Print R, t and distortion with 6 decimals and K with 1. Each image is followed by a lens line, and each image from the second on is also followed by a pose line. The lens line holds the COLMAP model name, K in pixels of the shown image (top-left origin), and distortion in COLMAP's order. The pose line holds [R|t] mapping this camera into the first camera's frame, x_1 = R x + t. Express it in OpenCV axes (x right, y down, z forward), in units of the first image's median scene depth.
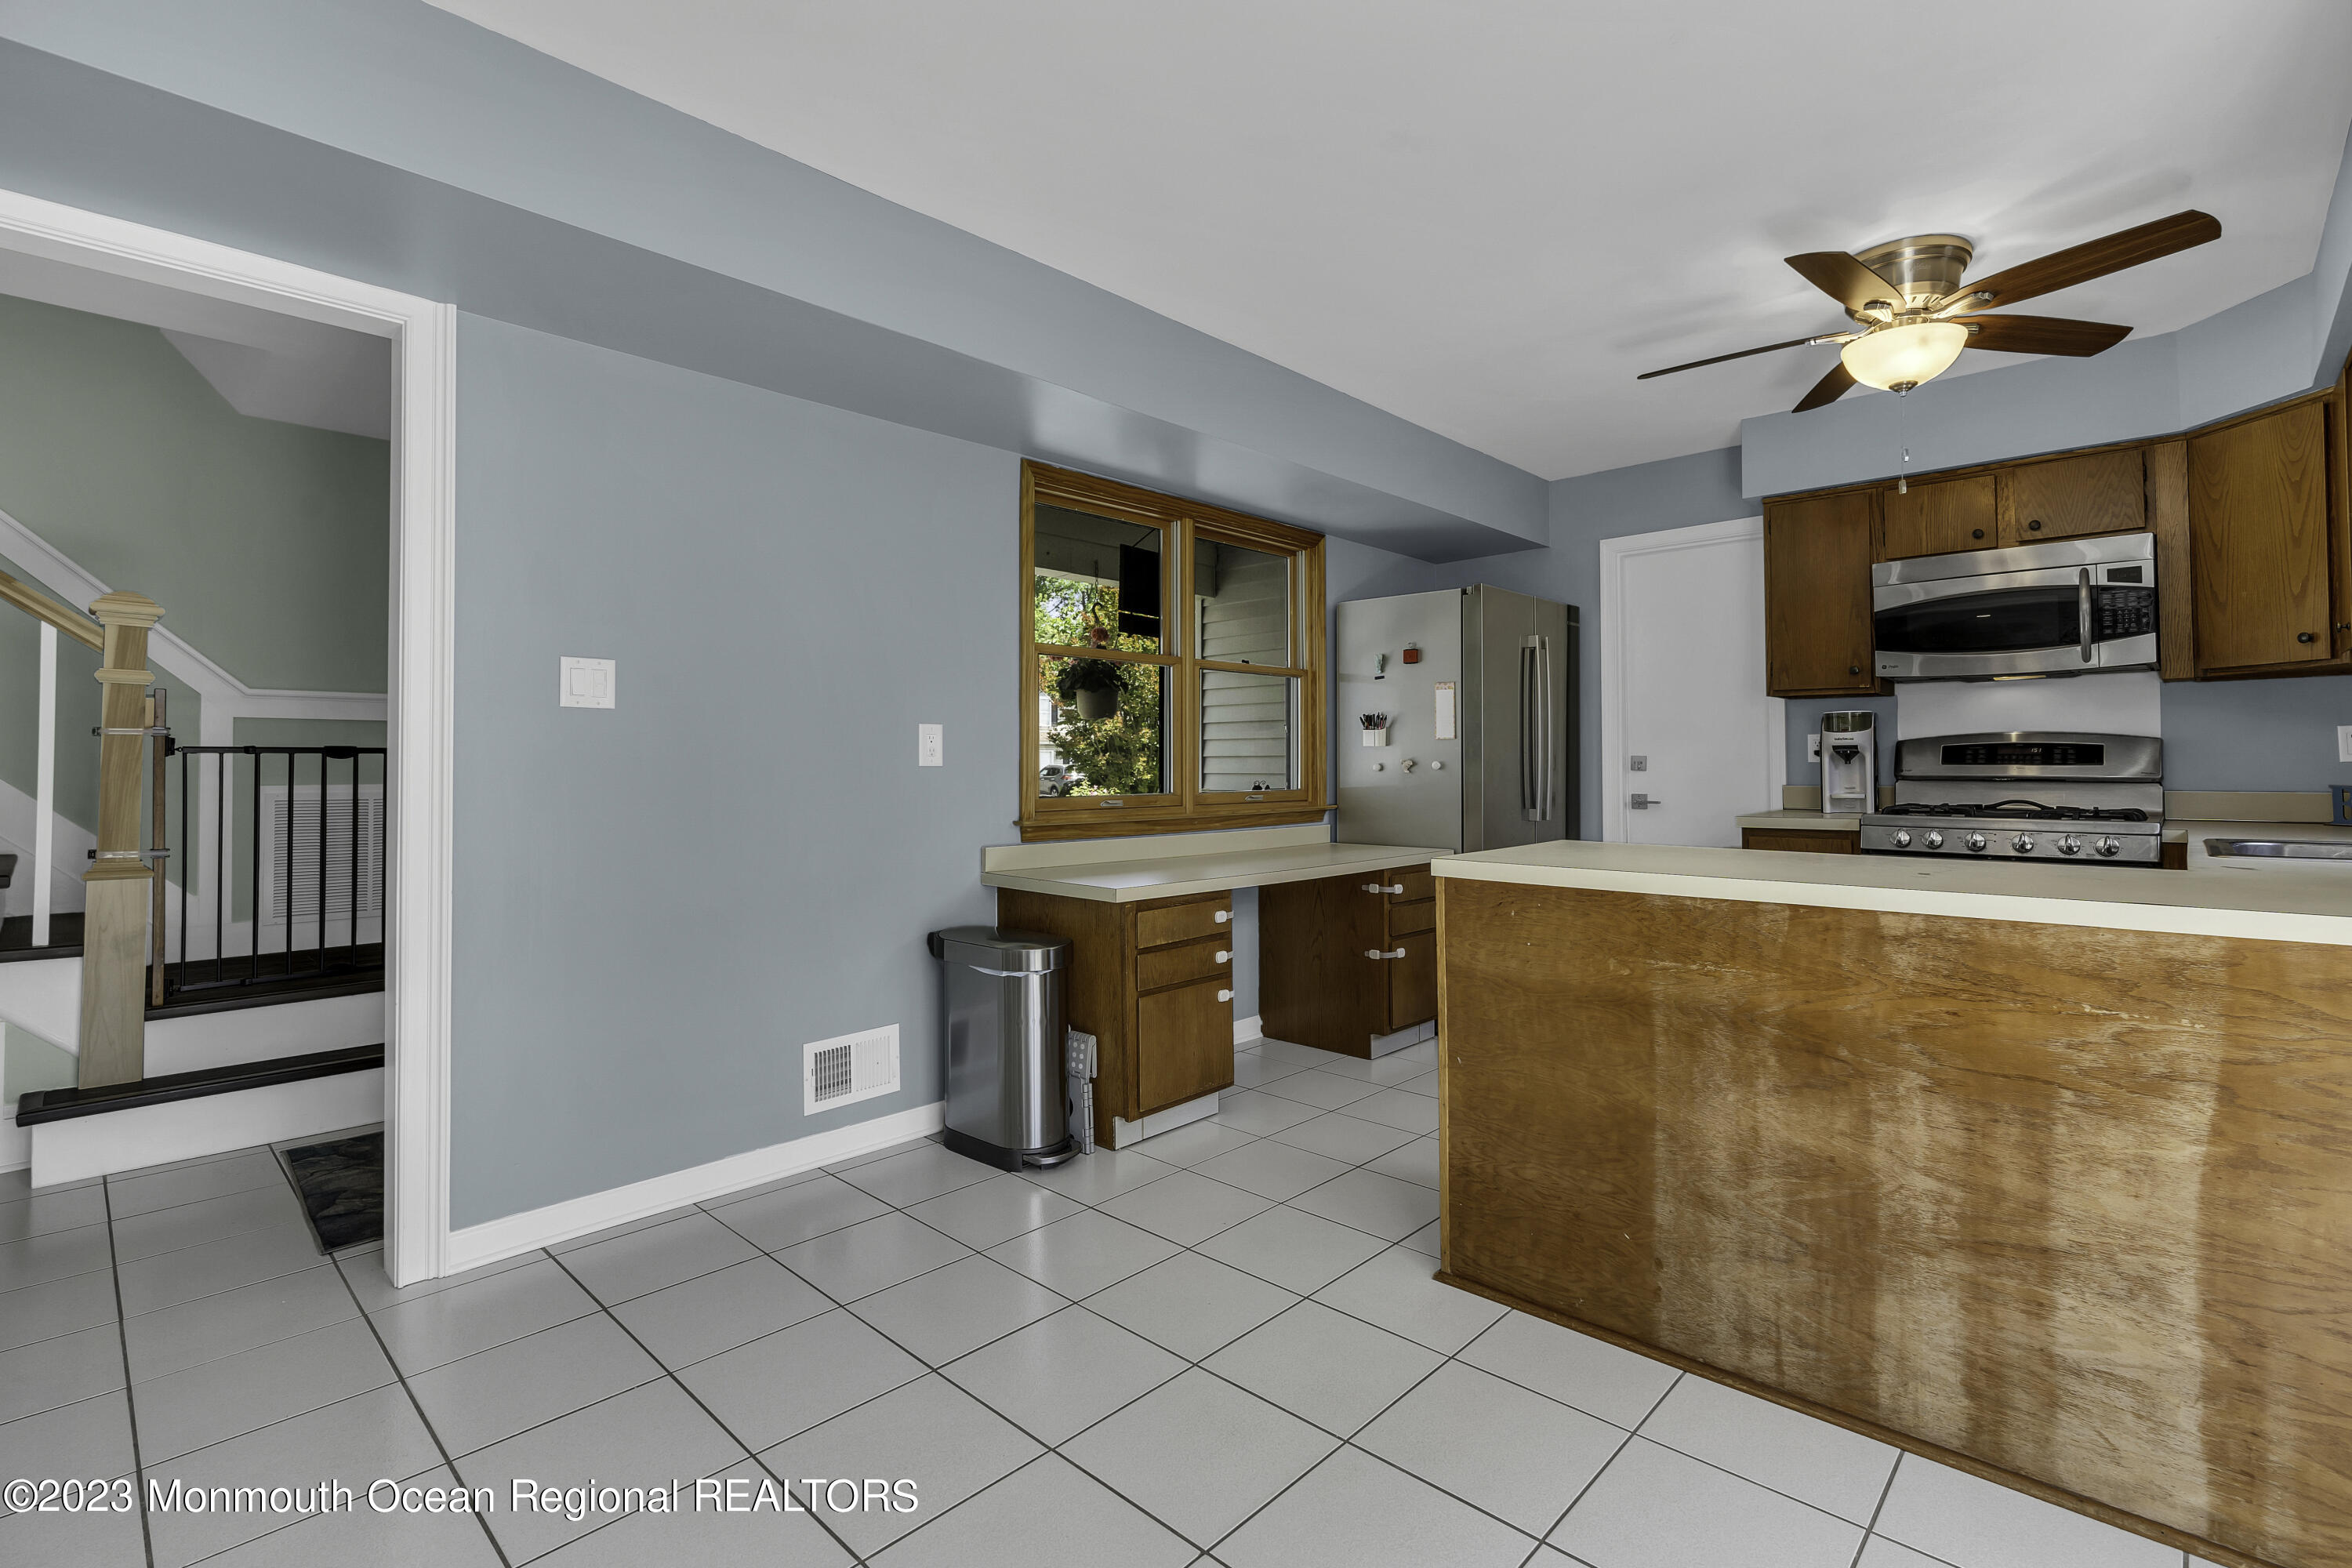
lens RADIAL K [[1071.5, 0, 1190.3], [0, 1071.5, 740.5], [0, 0, 1]] dist [-0.012349, 0.004612]
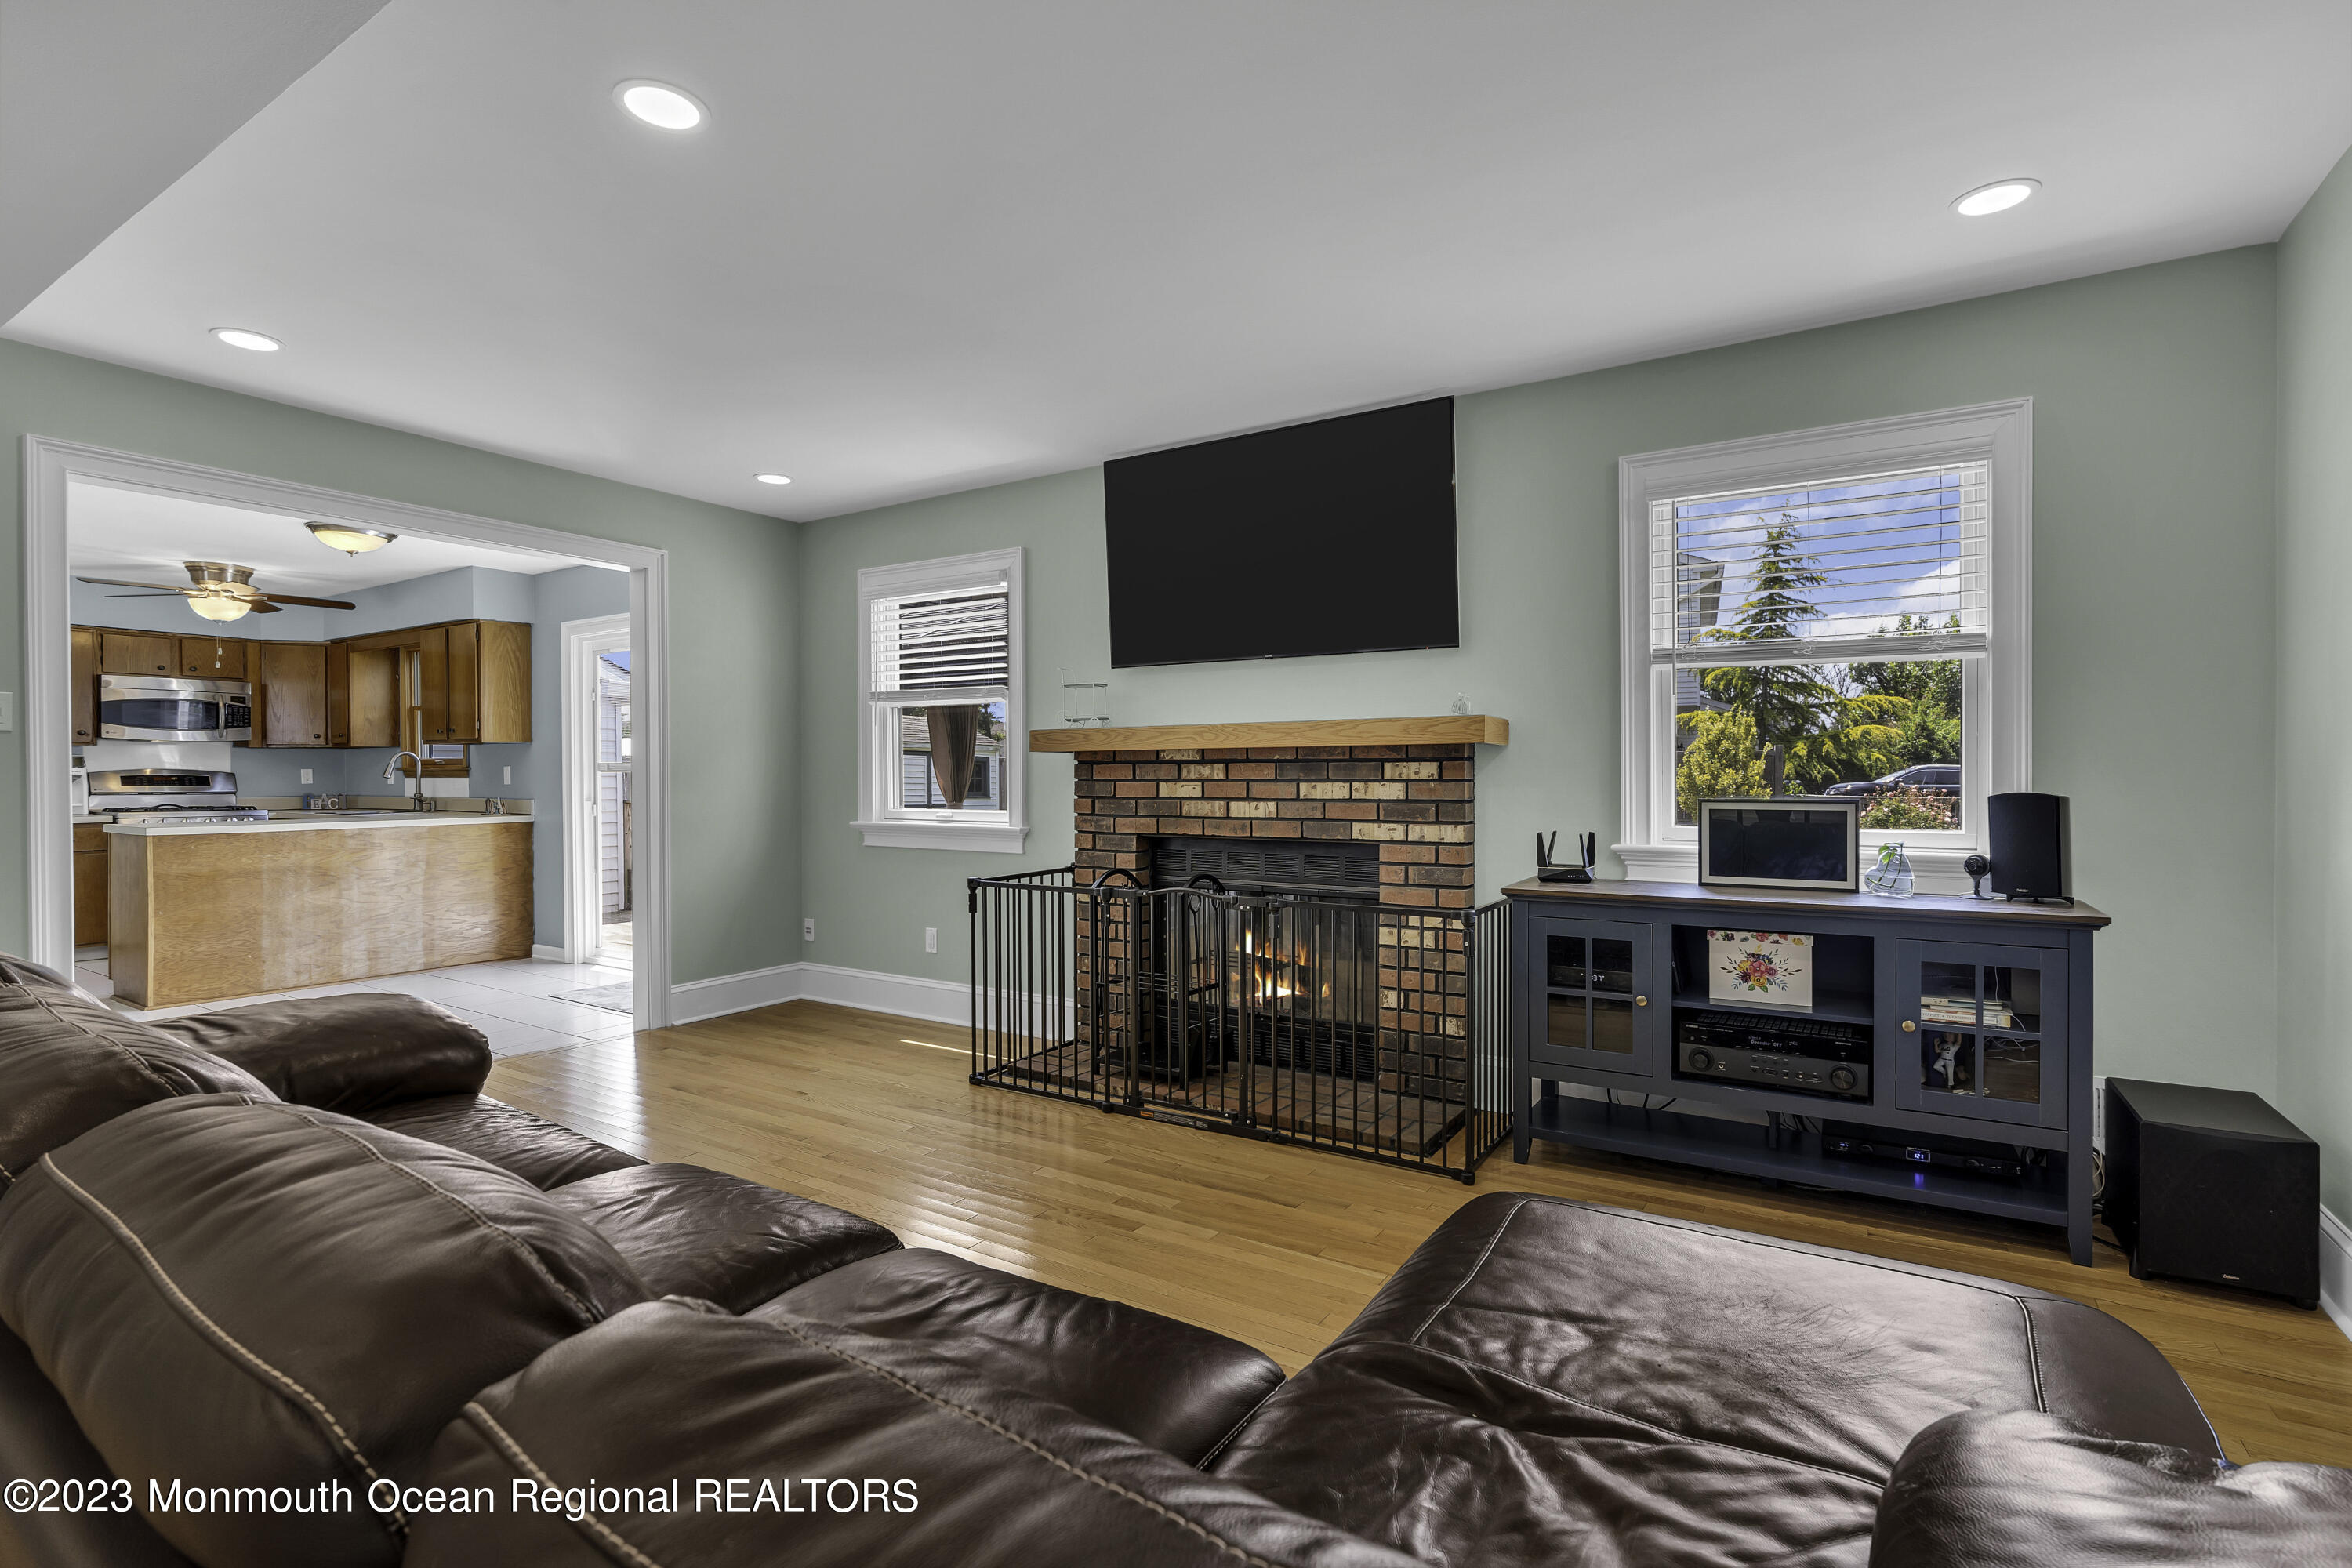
lens RADIAL K [[1071.5, 0, 1192.7], [0, 1071.5, 781.2], [0, 0, 1]] dist [-0.012349, 0.004612]
pose [[-0.194657, -0.002045, 0.980869, -1.654328], [-0.016260, 0.999867, -0.001143, -0.016444], [-0.980737, -0.016171, -0.194665, -0.508564]]
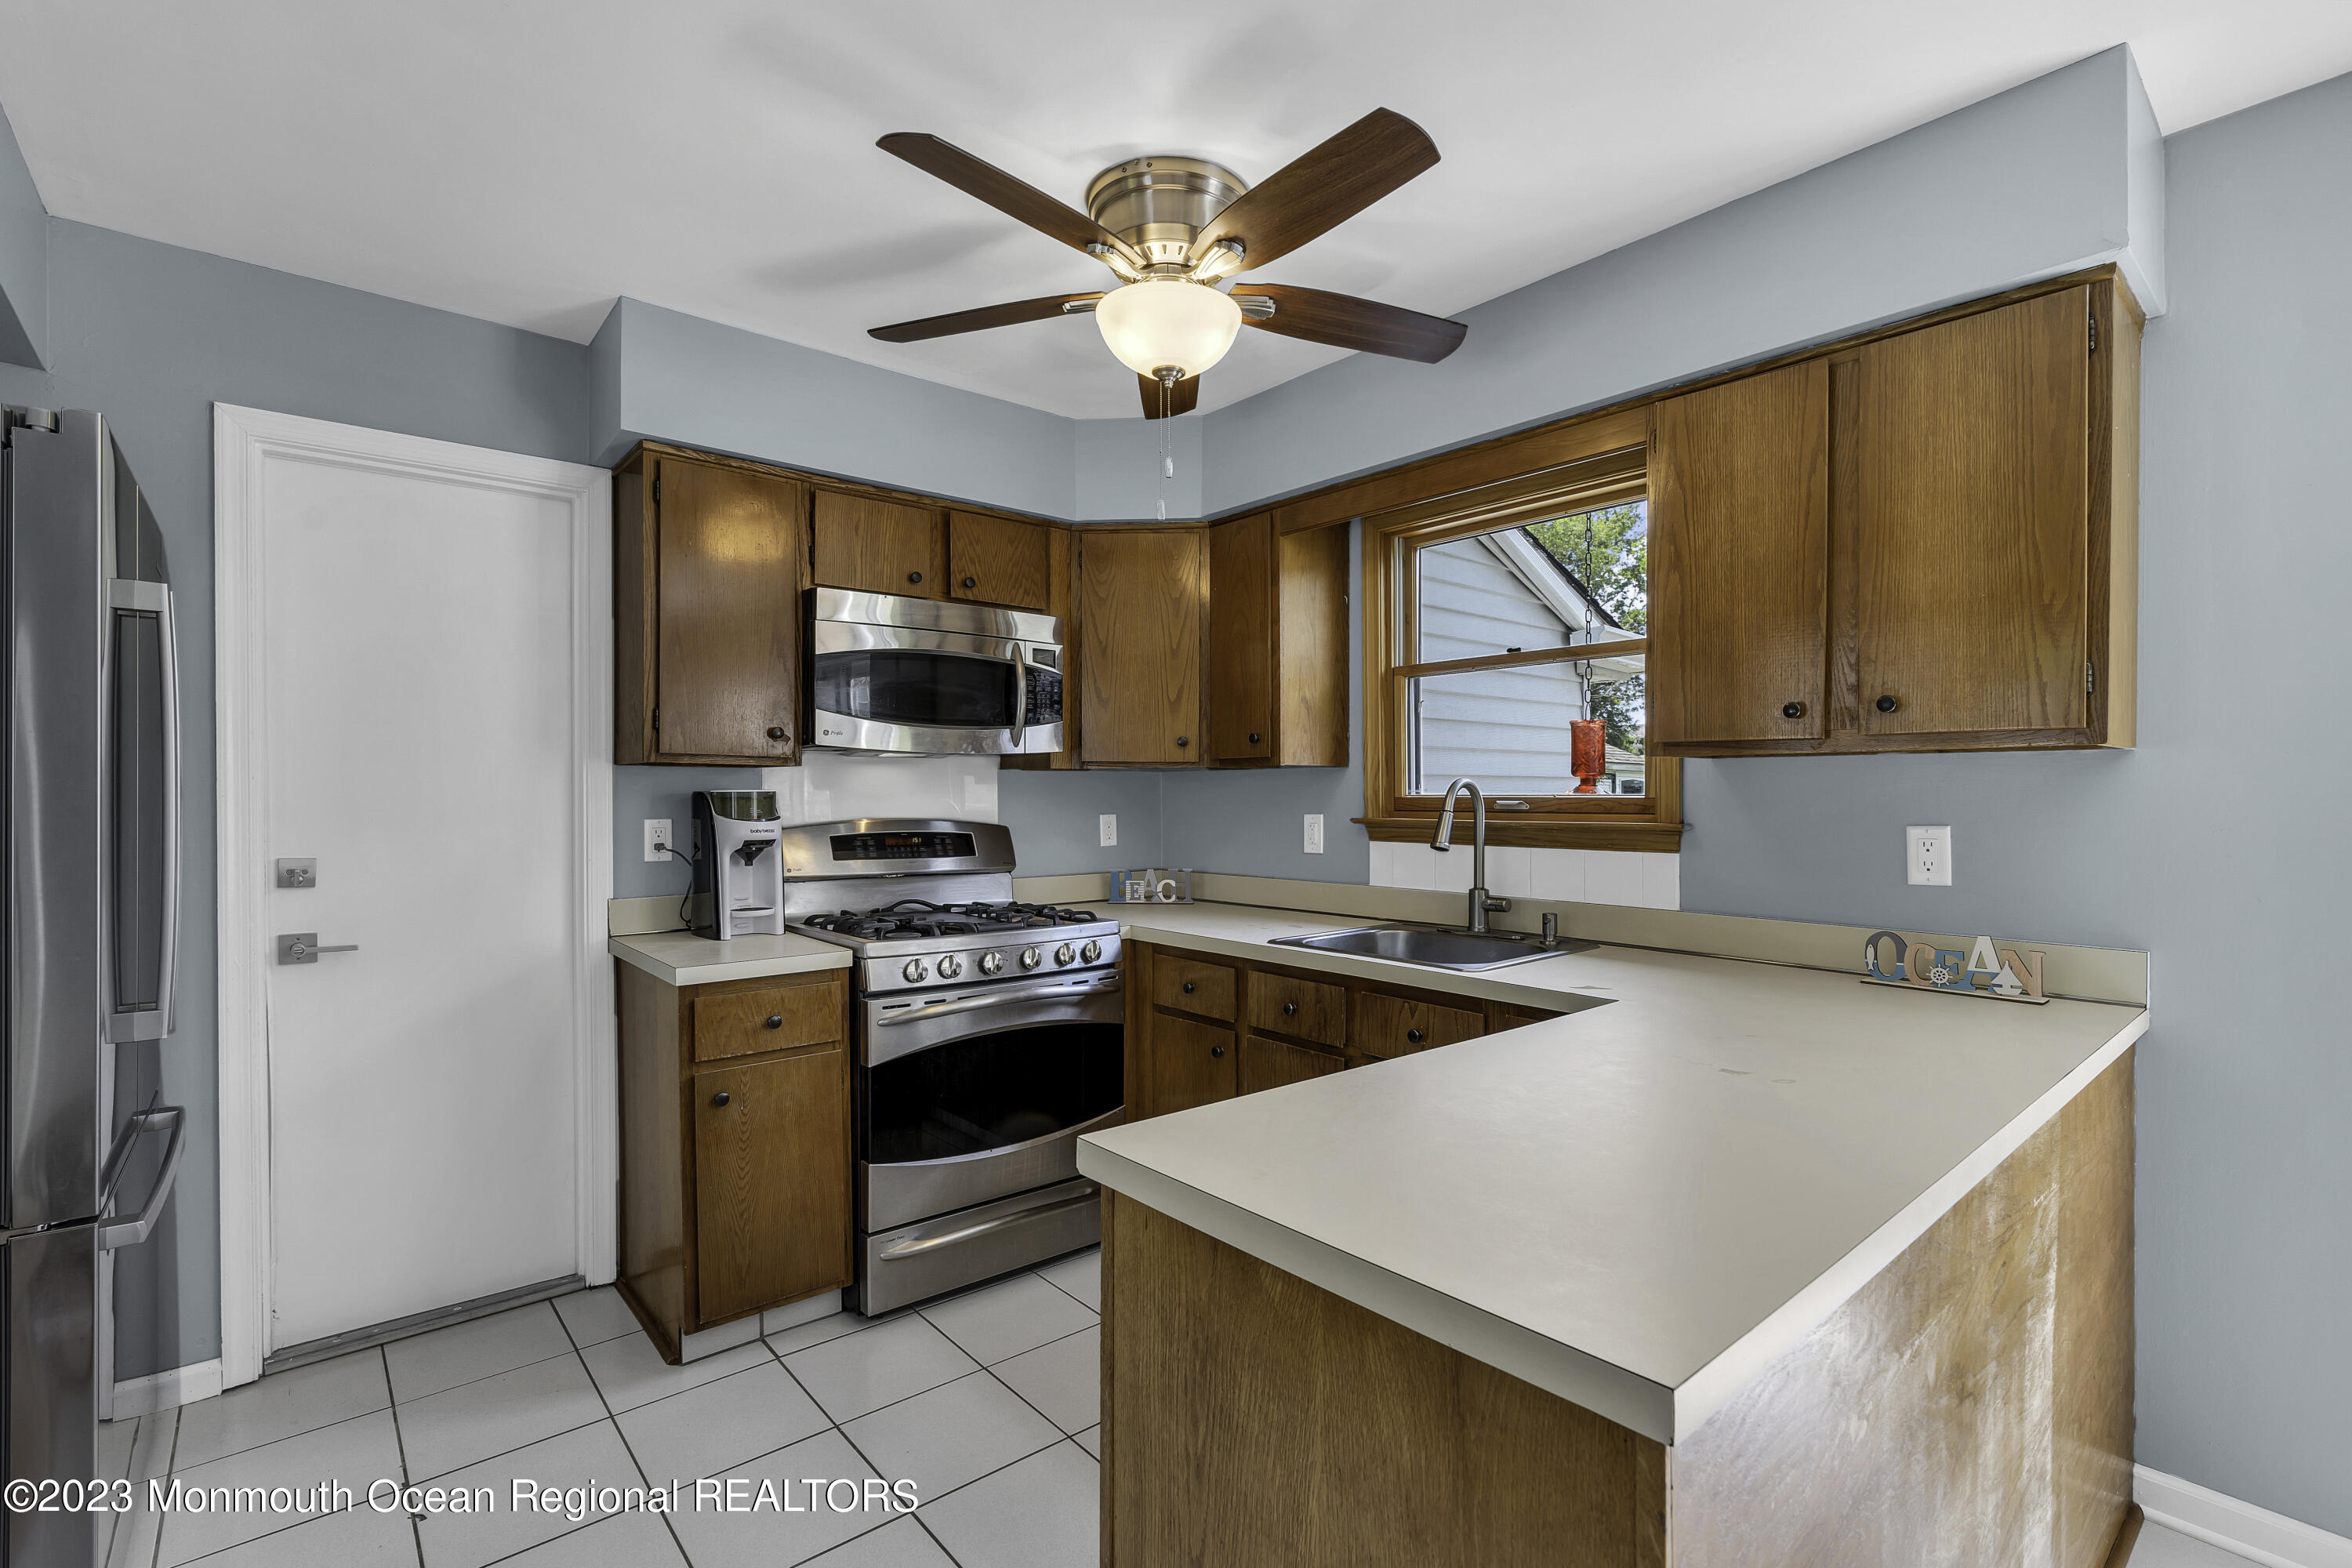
lens RADIAL K [[1071.5, 0, 1200.8], [0, 1071.5, 807.4], [0, 0, 1]] dist [-0.012349, 0.004612]
pose [[0.107041, -0.006836, 0.994231, -0.051454], [-0.021992, 0.999715, 0.009242, -0.034265], [-0.994011, -0.022855, 0.106861, 0.749599]]
